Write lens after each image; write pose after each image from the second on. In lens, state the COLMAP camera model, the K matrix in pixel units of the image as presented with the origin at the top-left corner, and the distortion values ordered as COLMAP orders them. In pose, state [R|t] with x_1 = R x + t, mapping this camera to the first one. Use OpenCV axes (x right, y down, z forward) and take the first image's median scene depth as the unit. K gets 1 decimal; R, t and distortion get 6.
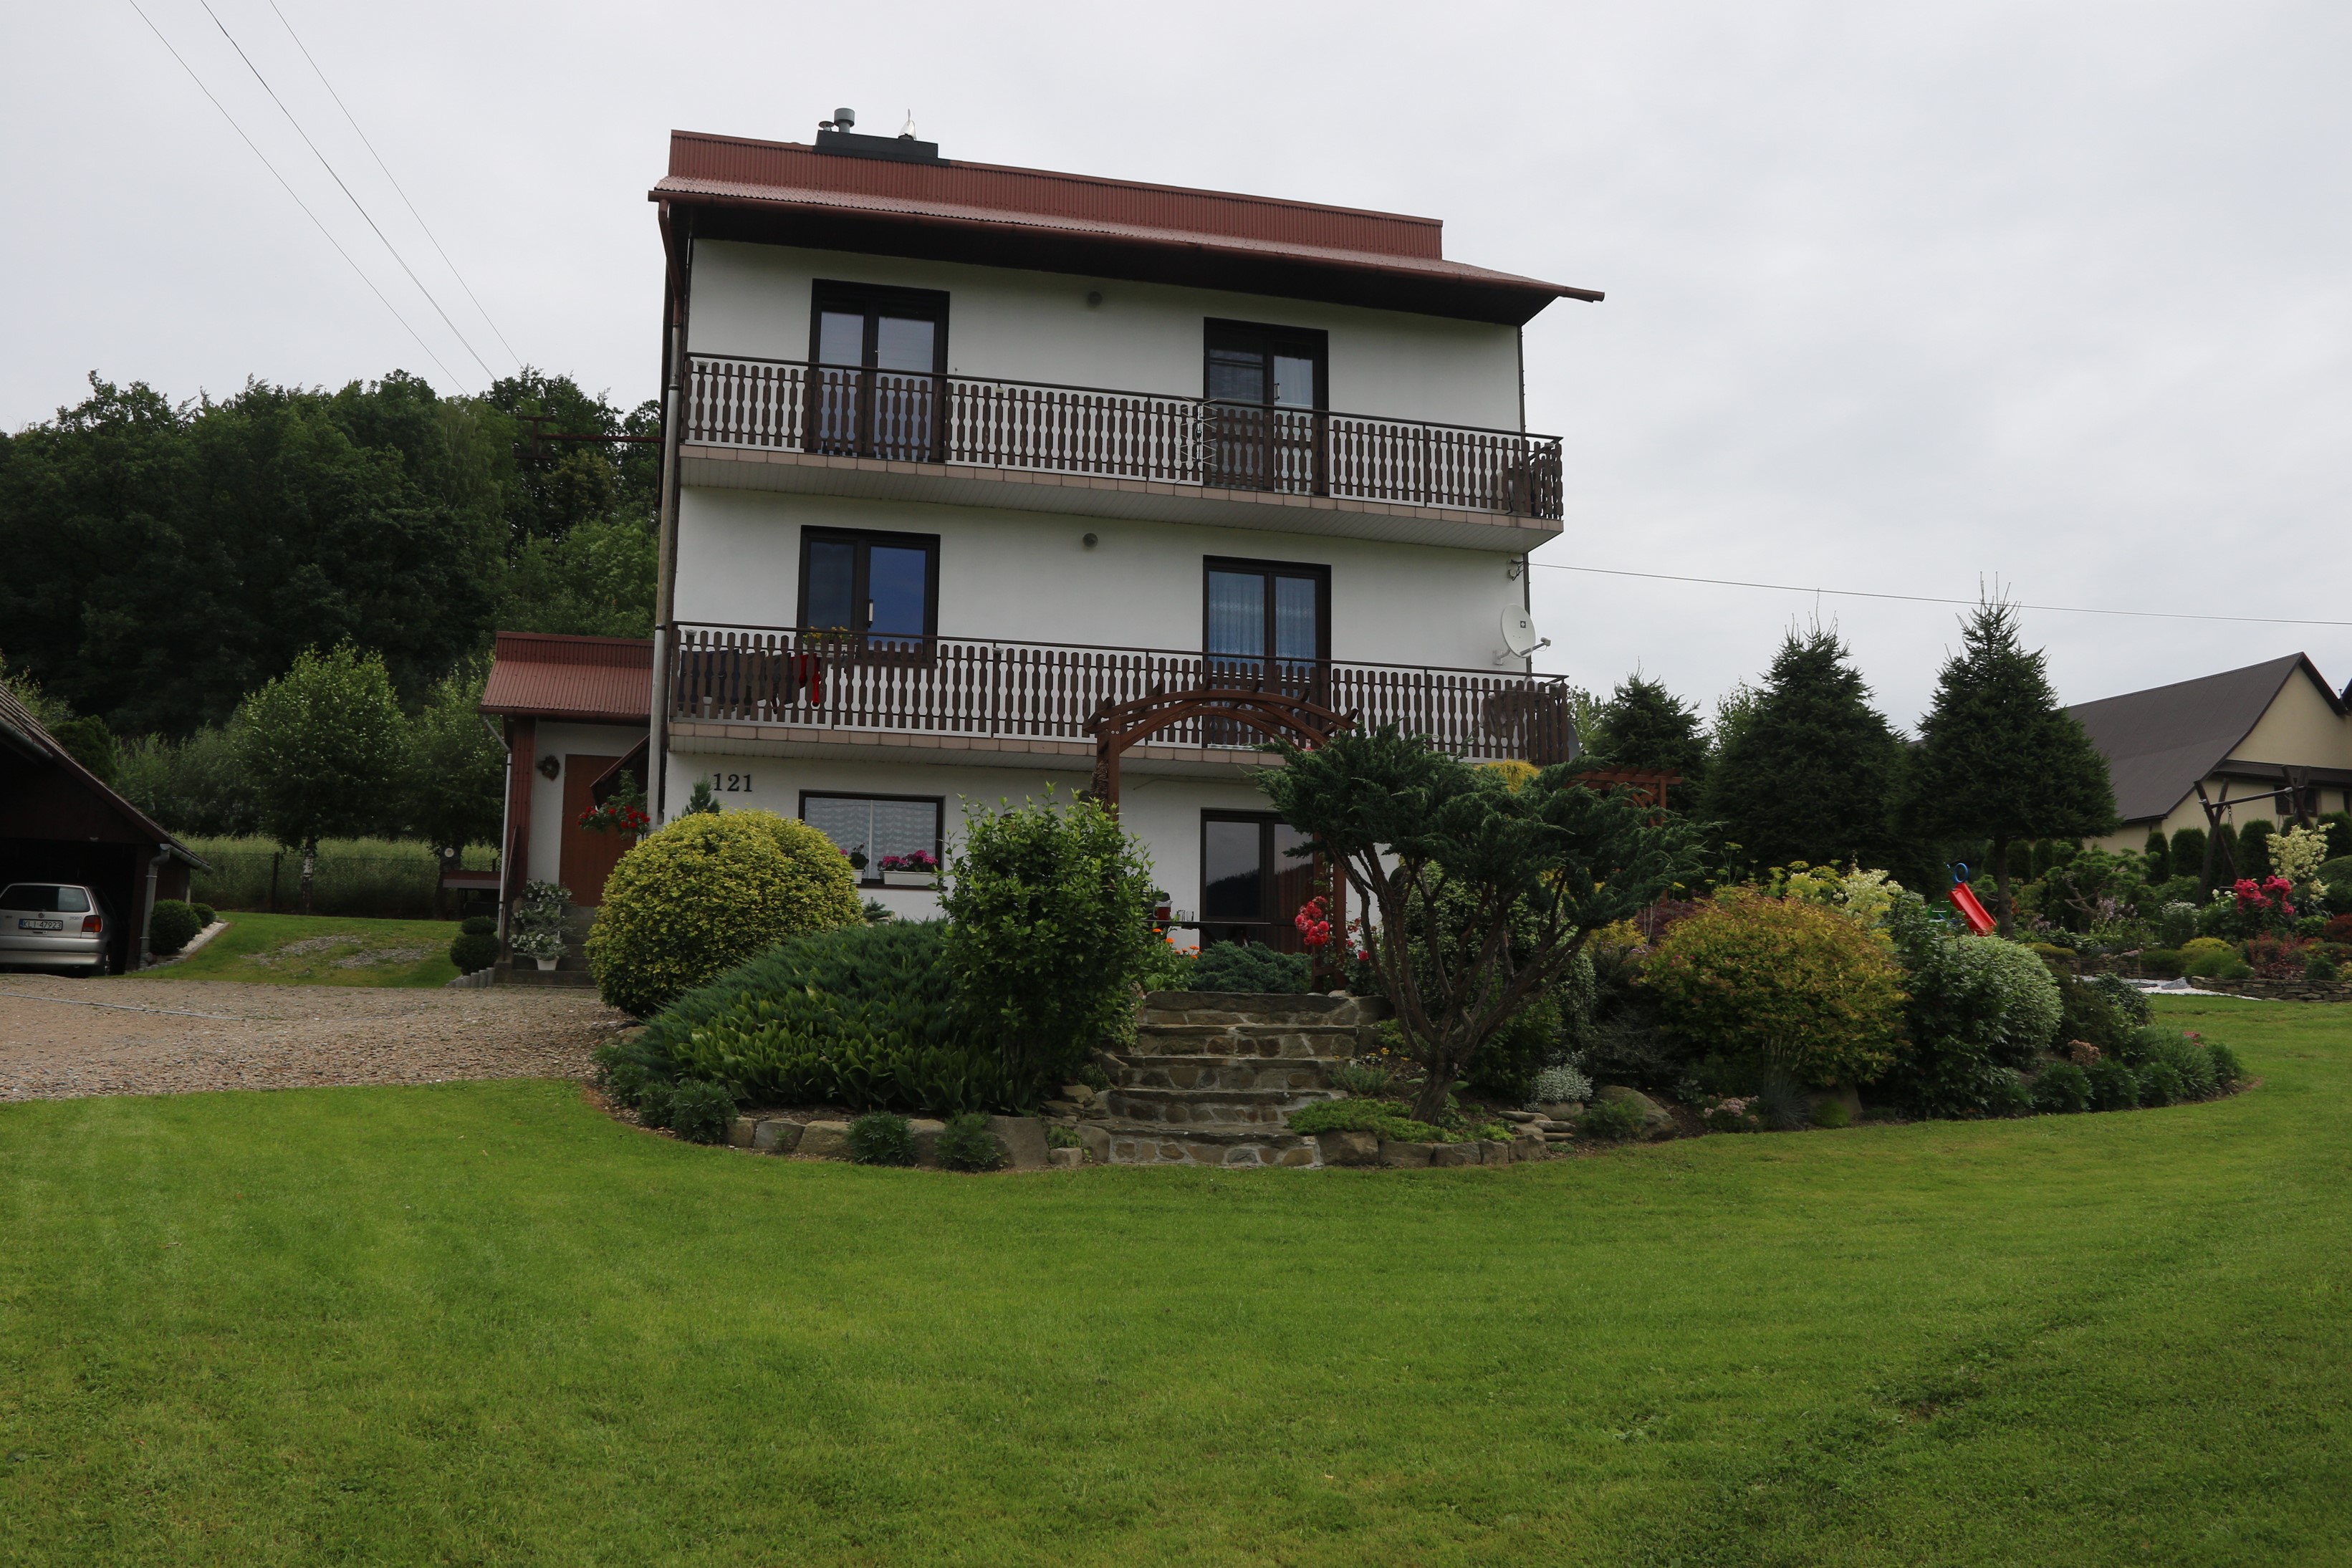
lens RADIAL K [[1934.9, 0, 1173.4], [0, 1934.9, 786.1], [0, 0, 1]] dist [-0.172623, 0.128651]
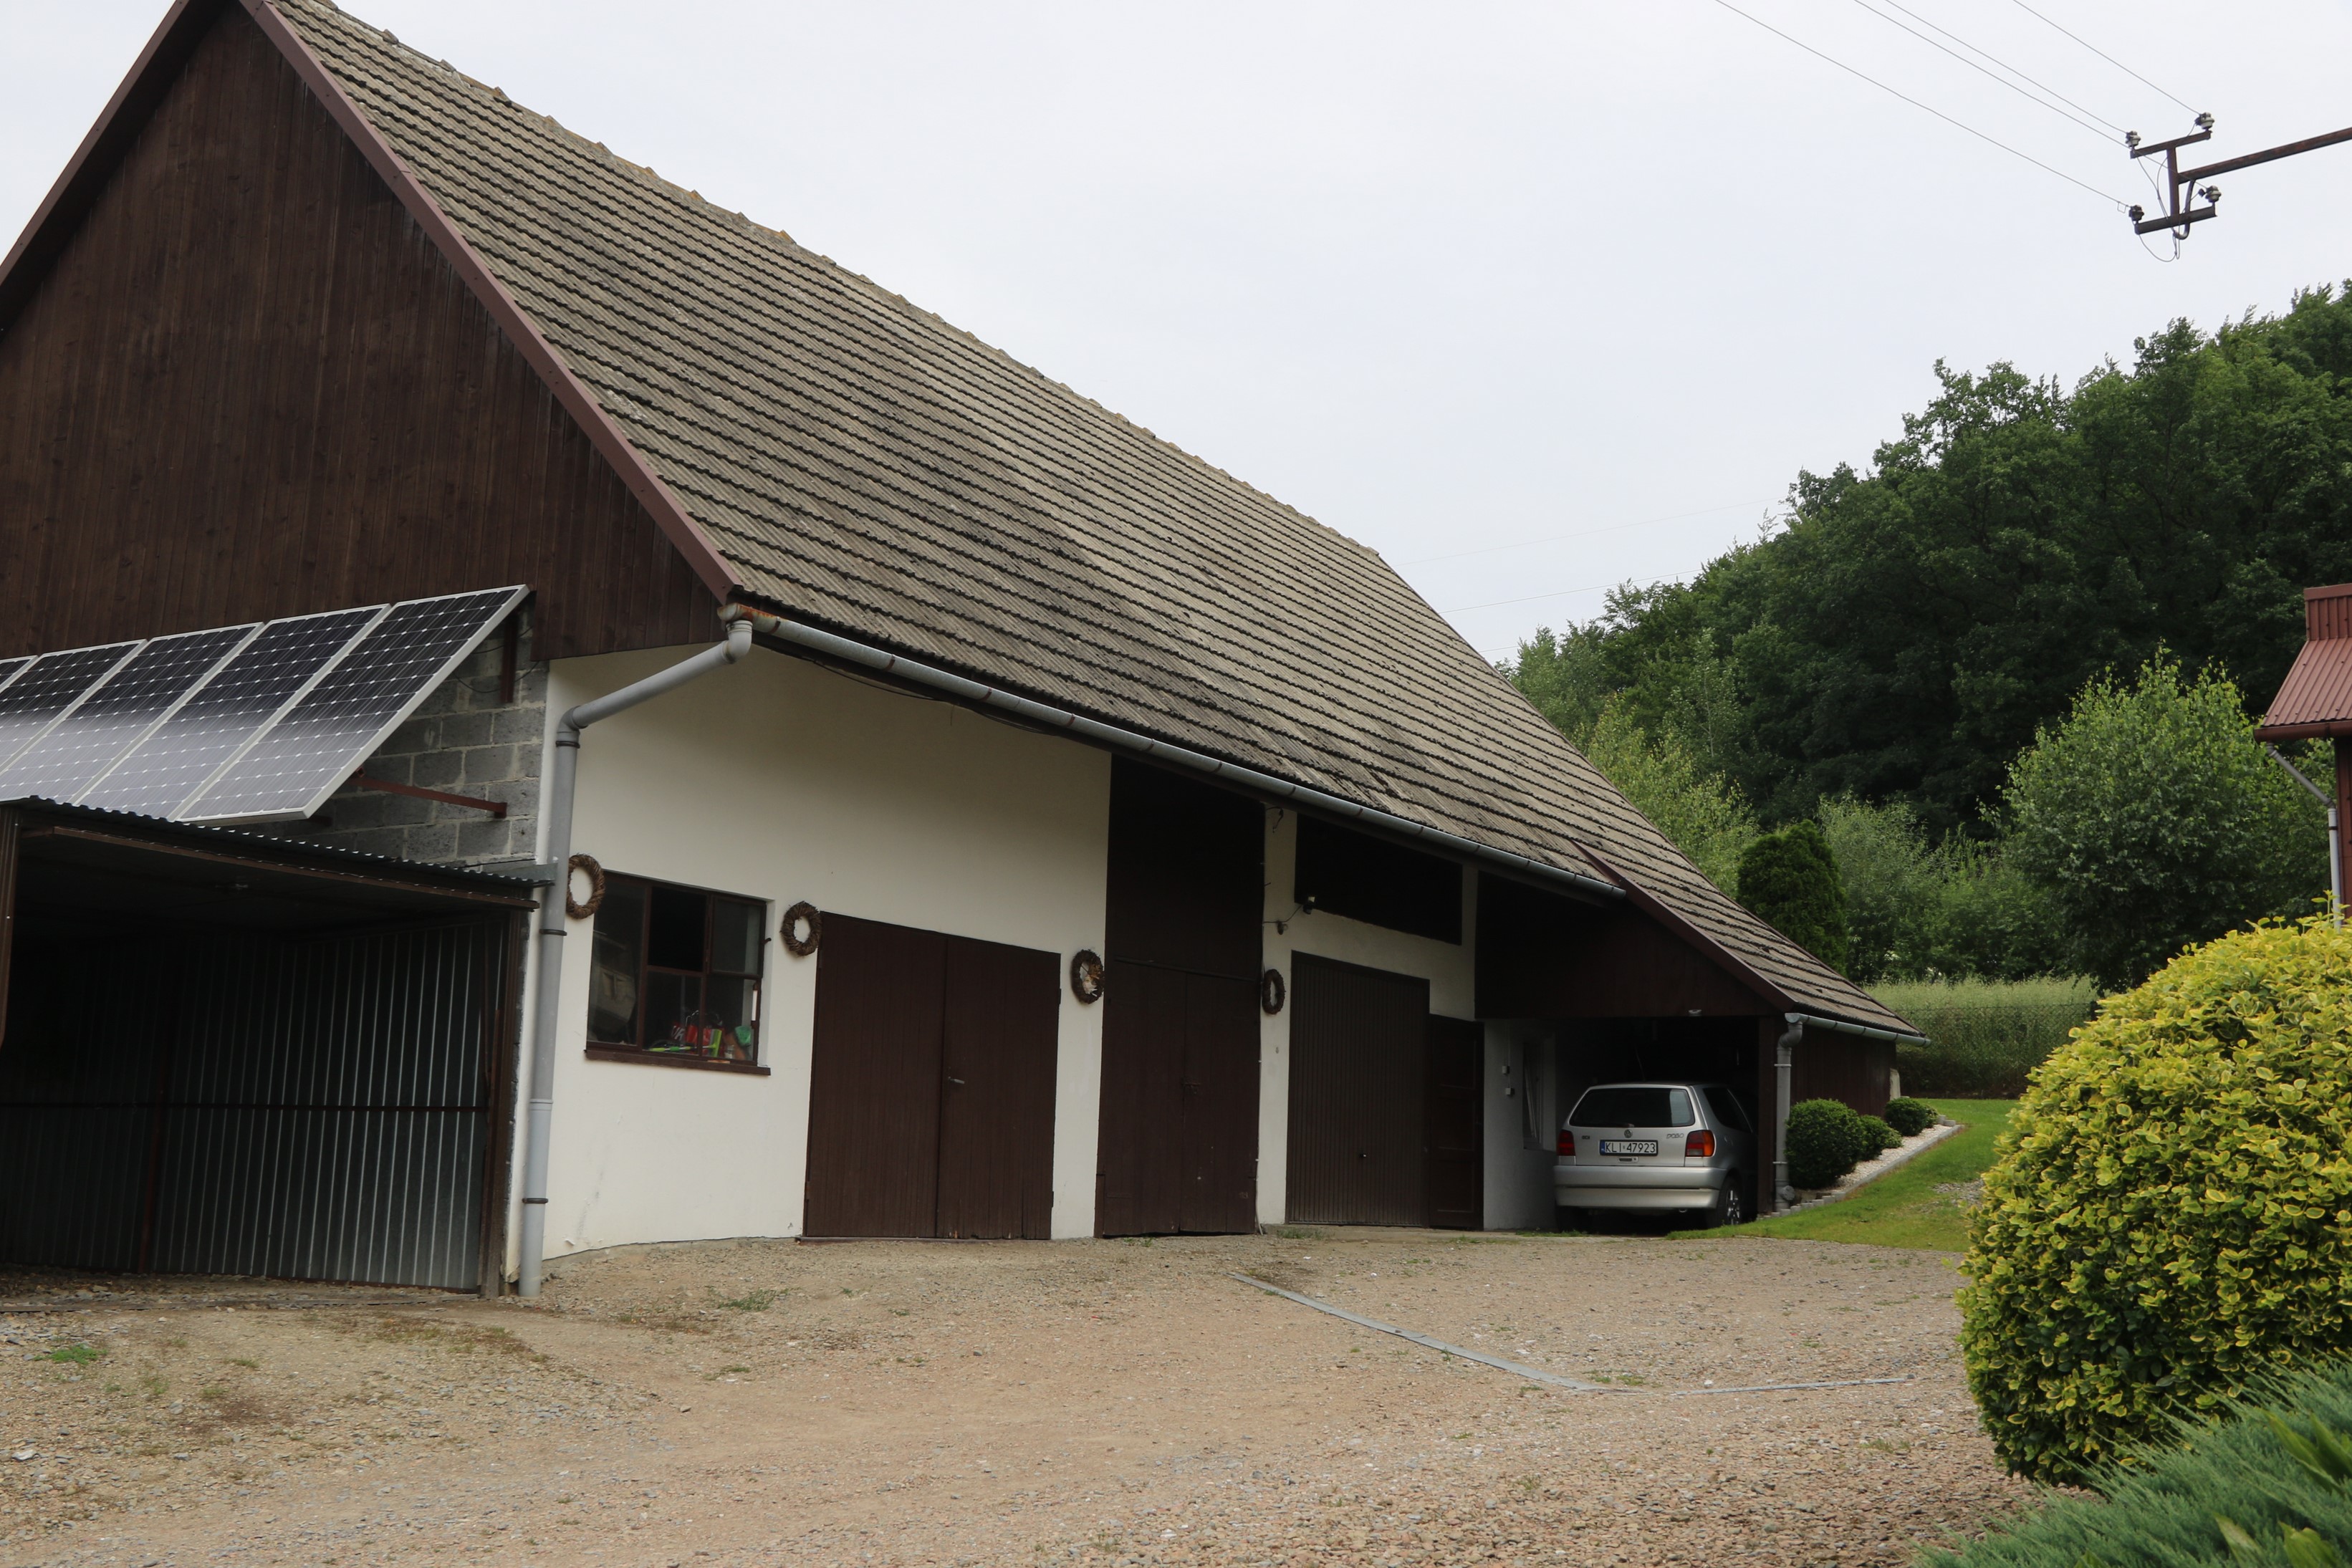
lens RADIAL K [[2525.7, 0, 1182.2], [0, 2525.7, 794.5], [0, 0, 1]] dist [0.015709, 0.000000]
pose [[0.627161, -0.119407, -0.769683, -0.001044], [0.095323, 0.992517, -0.076305, 0.003203], [0.773035, -0.025513, 0.633850, 0.300571]]
